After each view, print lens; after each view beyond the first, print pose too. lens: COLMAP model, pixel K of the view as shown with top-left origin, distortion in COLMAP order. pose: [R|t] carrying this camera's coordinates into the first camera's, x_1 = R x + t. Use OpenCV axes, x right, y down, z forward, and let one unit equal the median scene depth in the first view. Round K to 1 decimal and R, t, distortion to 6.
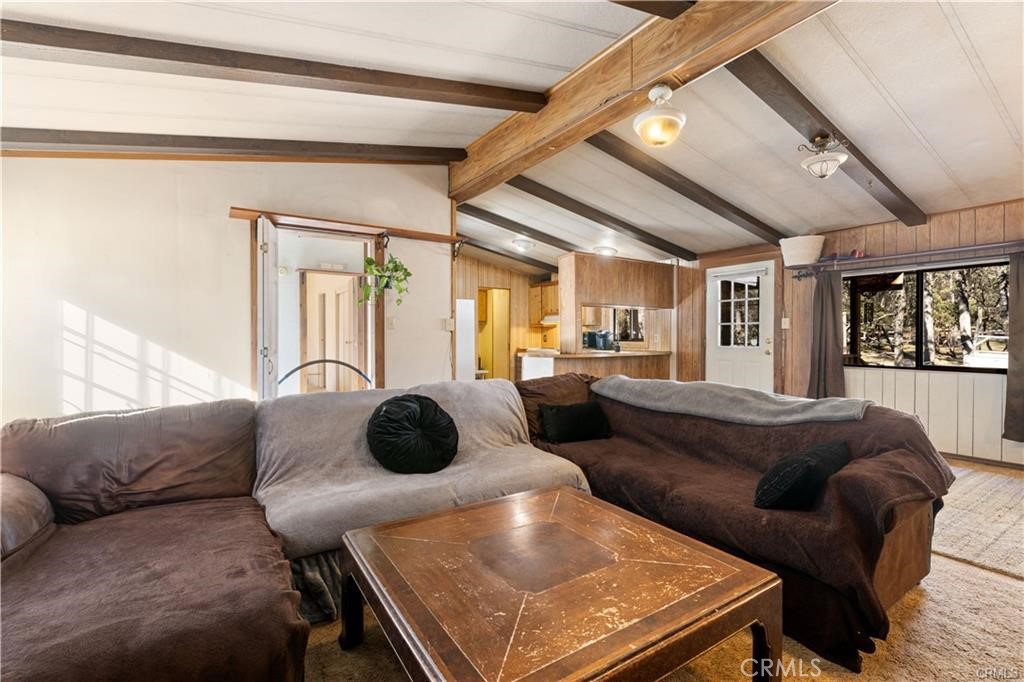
lens RADIAL K [[458.7, 0, 512.0], [0, 458.7, 341.0], [0, 0, 1]] dist [-0.000801, -0.000155]
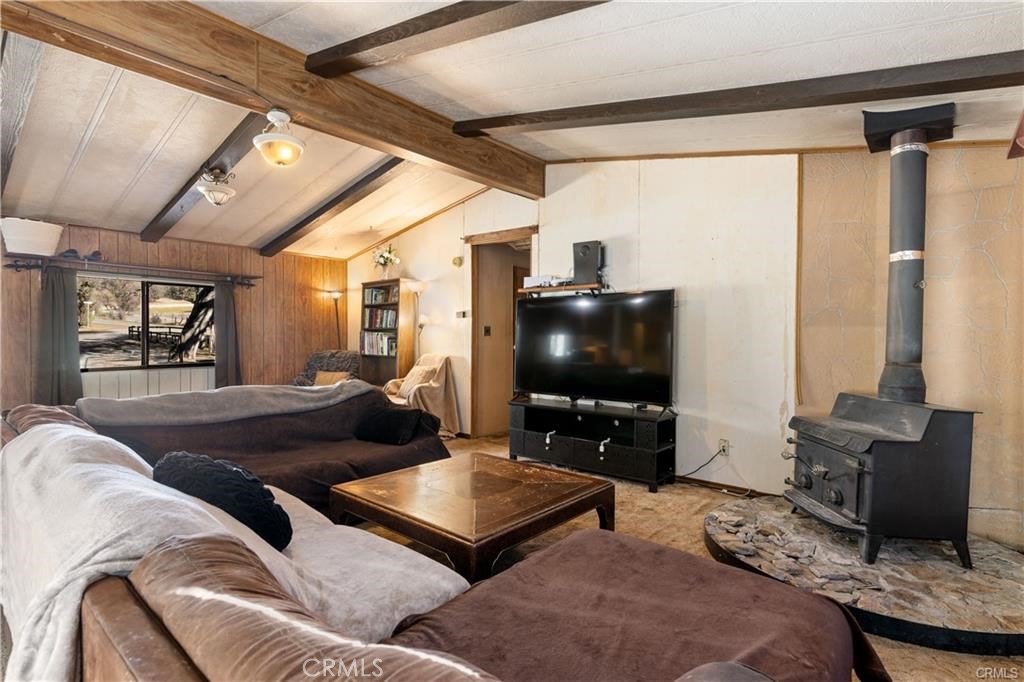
lens RADIAL K [[500.2, 0, 510.7], [0, 500.2, 353.4], [0, 0, 1]] dist [0.000031, -0.000044]
pose [[-0.293042, -0.028677, 0.955669, -0.548222], [0.008086, 0.999440, 0.032469, -0.009116], [-0.956065, 0.017242, -0.292646, 0.486054]]
